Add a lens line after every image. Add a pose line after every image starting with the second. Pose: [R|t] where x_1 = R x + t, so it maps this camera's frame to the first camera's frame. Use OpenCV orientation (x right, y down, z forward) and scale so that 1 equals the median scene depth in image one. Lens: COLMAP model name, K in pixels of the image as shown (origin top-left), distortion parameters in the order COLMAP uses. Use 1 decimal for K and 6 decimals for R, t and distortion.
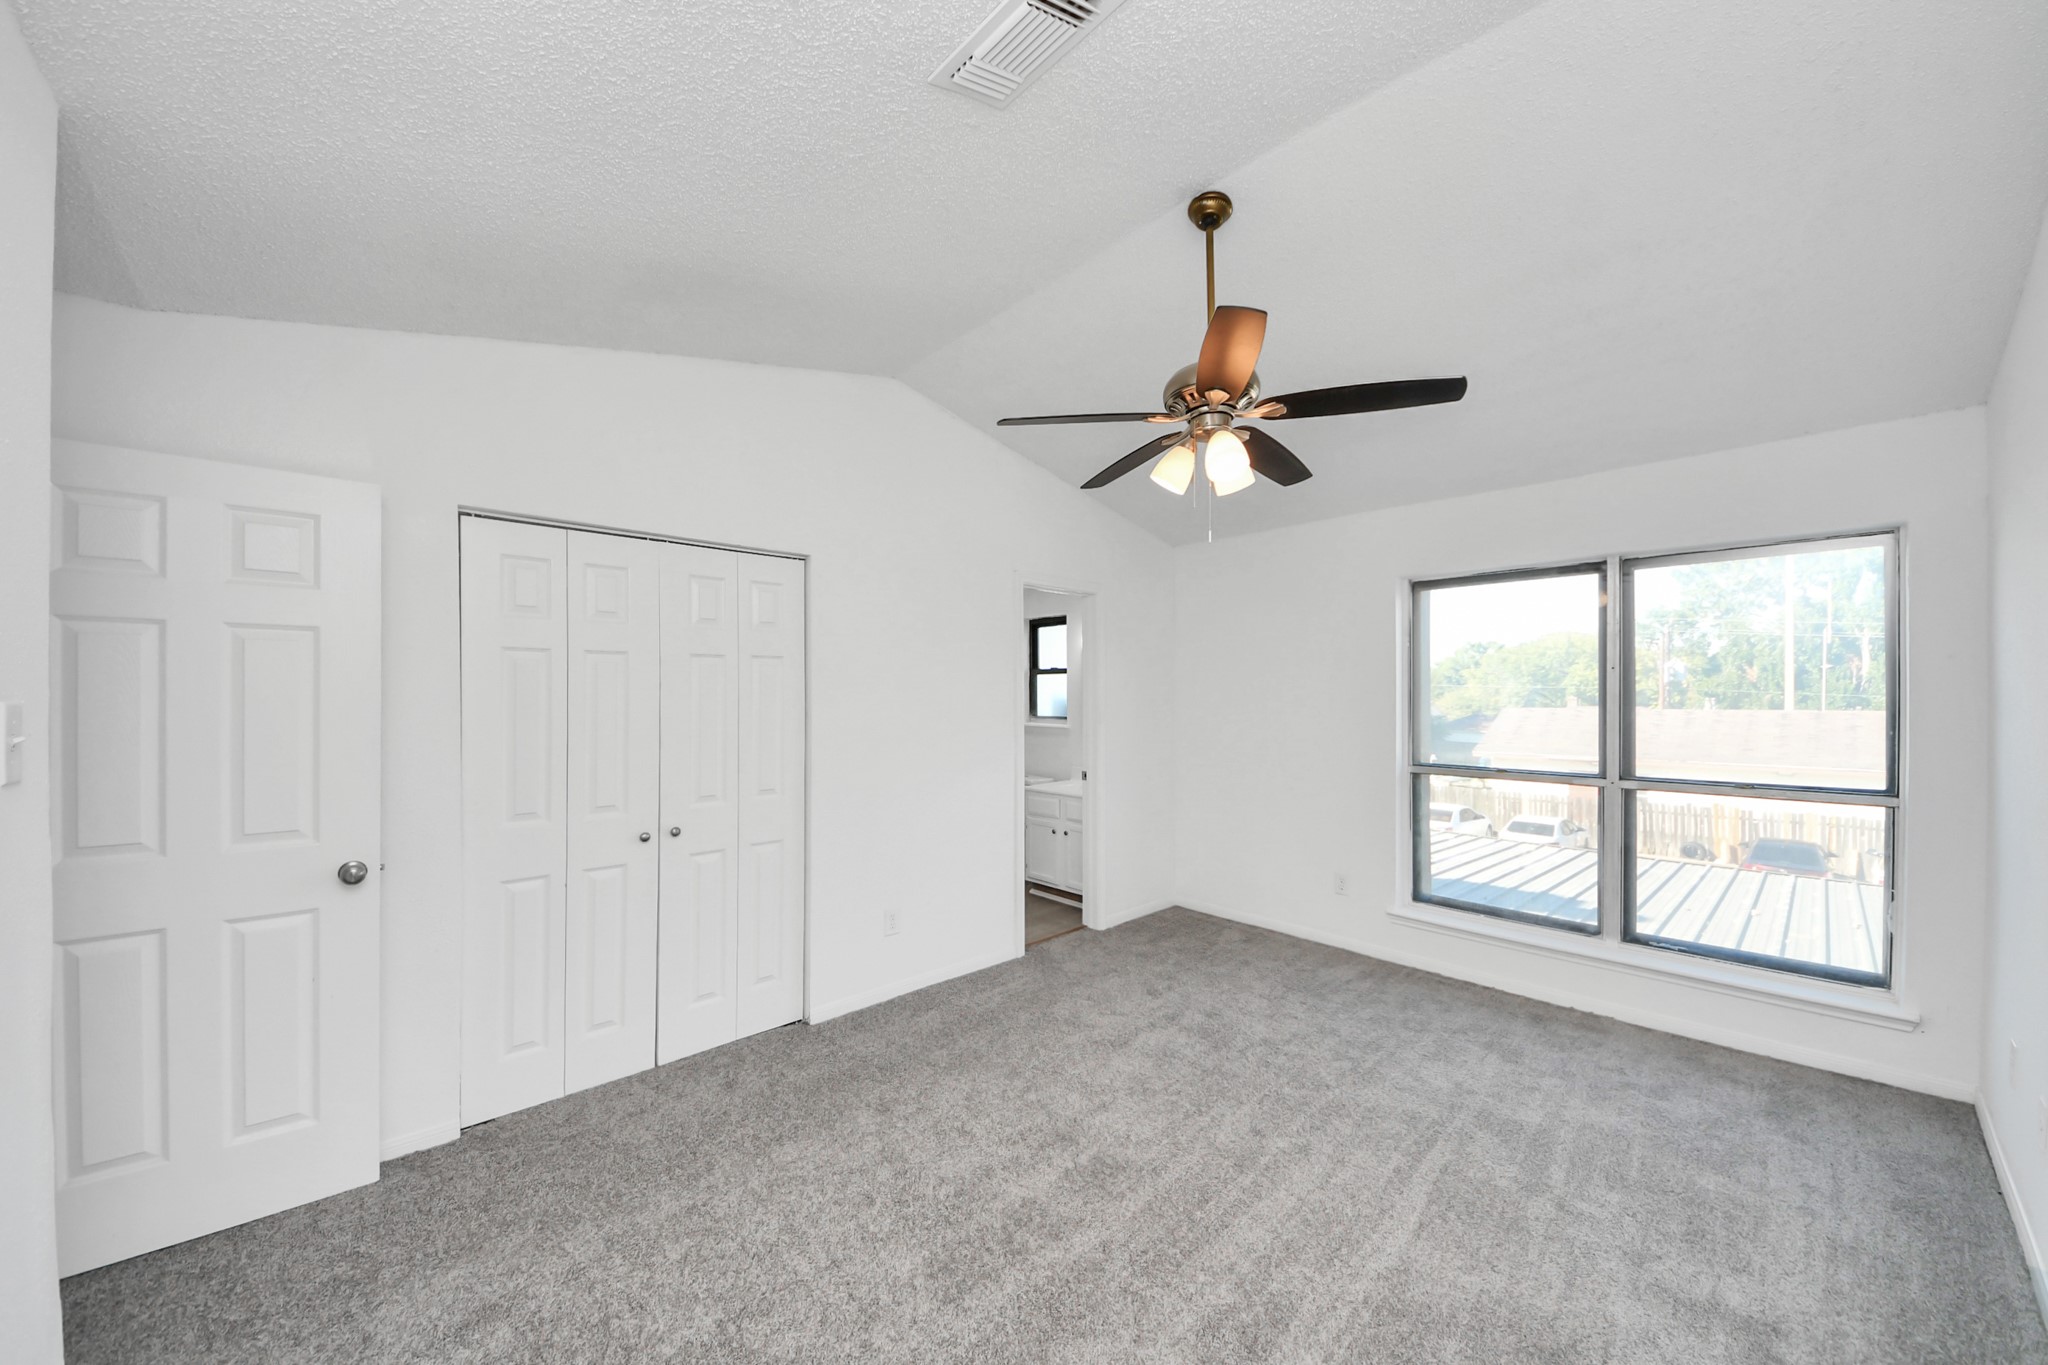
lens RADIAL K [[712.8, 0, 1018.4], [0, 712.8, 694.6], [0, 0, 1]] dist [0.000687, -0.009314]
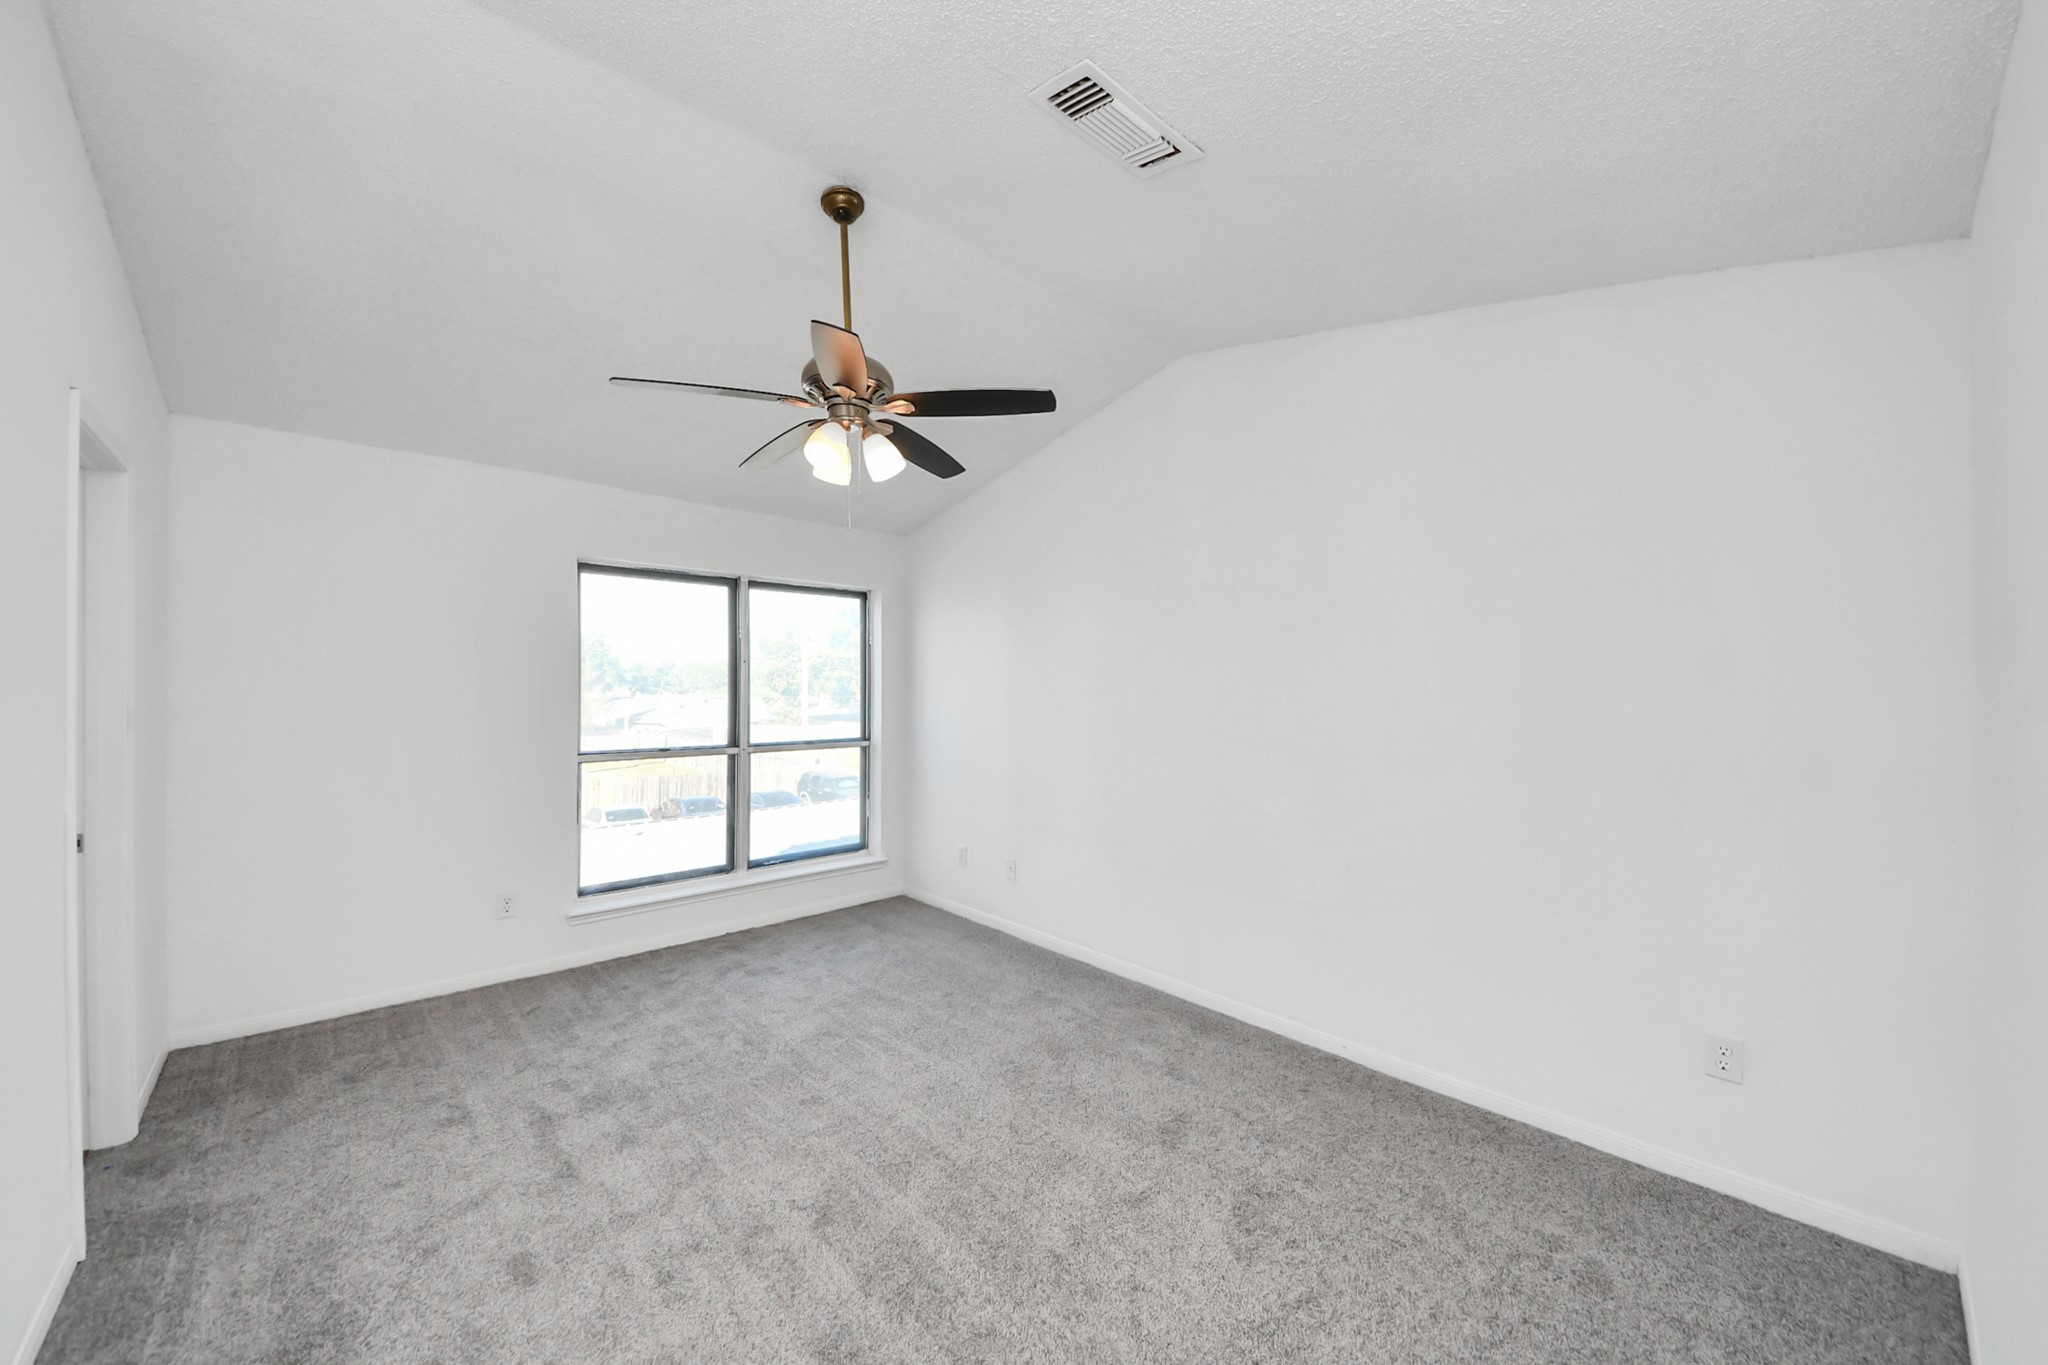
lens RADIAL K [[732.2, 0, 1033.8], [0, 732.2, 687.2], [0, 0, 1]] dist [0.017367, -0.015244]
pose [[0.001120, -0.005223, 0.999986, -0.516666], [-0.009301, 0.999943, 0.005233, -0.005637], [-0.999956, -0.009306, 0.001071, 0.458799]]
